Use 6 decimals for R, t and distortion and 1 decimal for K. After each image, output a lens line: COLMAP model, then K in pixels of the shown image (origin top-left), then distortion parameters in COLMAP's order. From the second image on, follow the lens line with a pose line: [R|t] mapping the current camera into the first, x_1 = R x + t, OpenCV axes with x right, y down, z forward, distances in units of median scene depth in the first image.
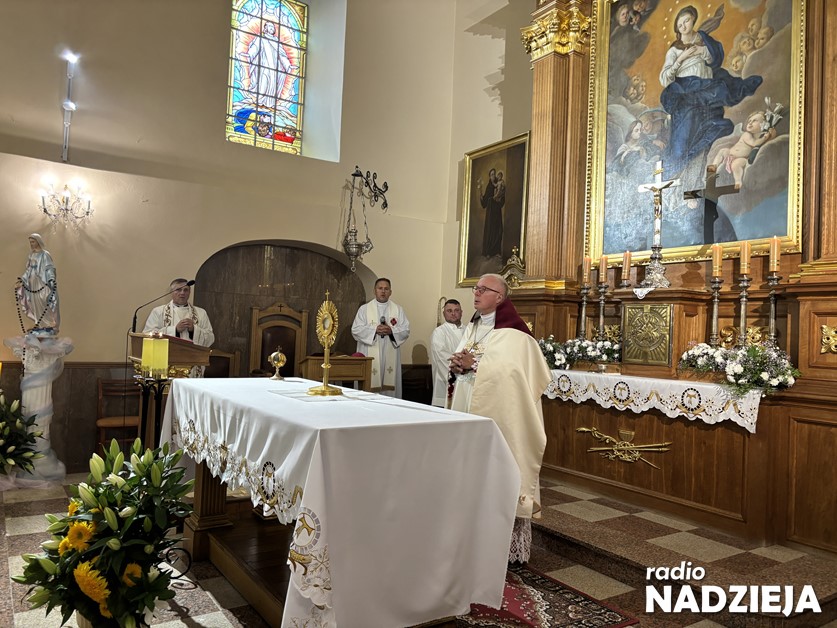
lens RADIAL K [[632.5, 0, 425.1], [0, 632.5, 313.0], [0, 0, 1]] dist [0.050212, -0.051257]
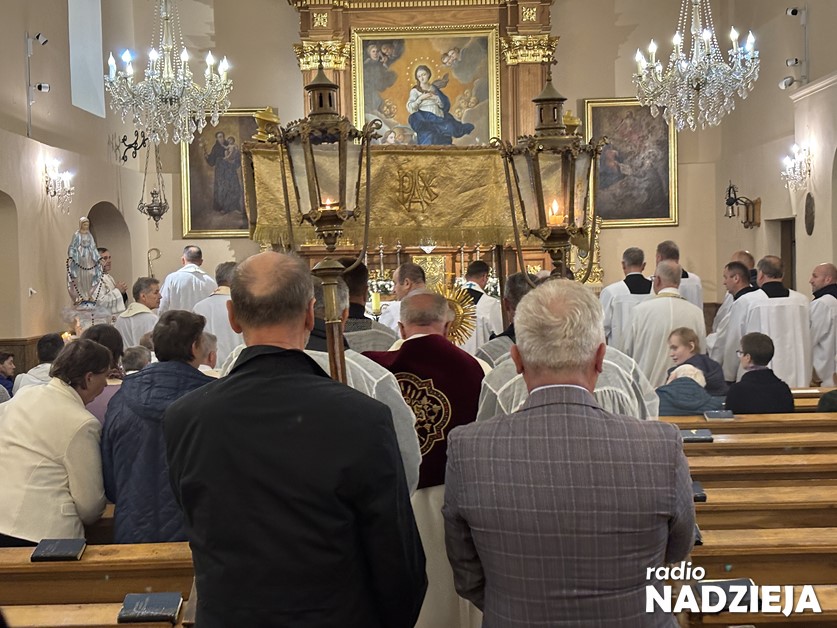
lens RADIAL K [[1257.0, 0, 430.4], [0, 1257.0, 312.8], [0, 0, 1]] dist [0.176314, -0.518819]
pose [[0.571542, -0.077480, 0.816907, -2.185191], [0.019406, 0.996530, 0.080940, -0.123082], [-0.820343, -0.030408, 0.571062, -0.817305]]
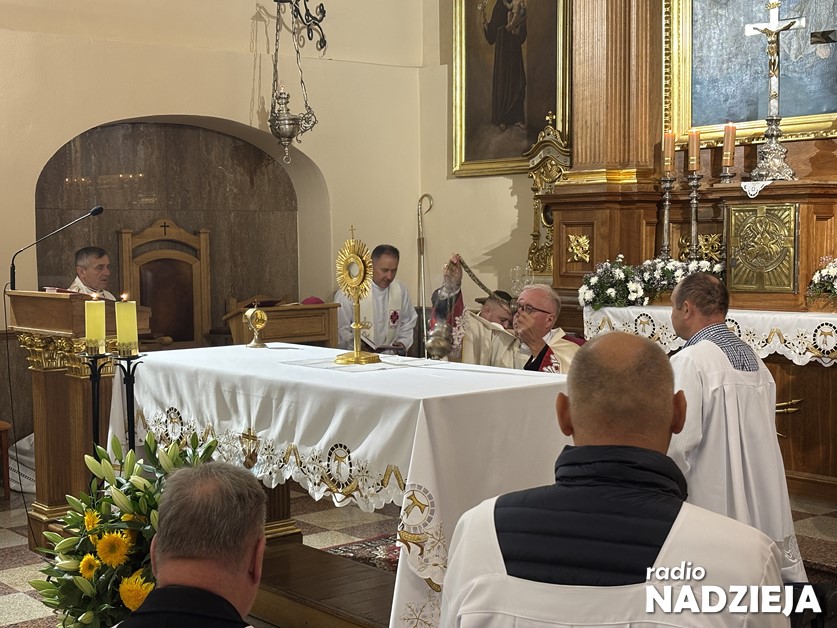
lens RADIAL K [[1257.0, 0, 430.4], [0, 1257.0, 312.8], [0, 0, 1]] dist [0.176314, -0.518819]
pose [[0.994237, -0.059149, 0.089405, -0.127571], [0.050408, 0.994003, 0.097041, -0.045960], [-0.094609, -0.091975, 0.991257, -0.314871]]
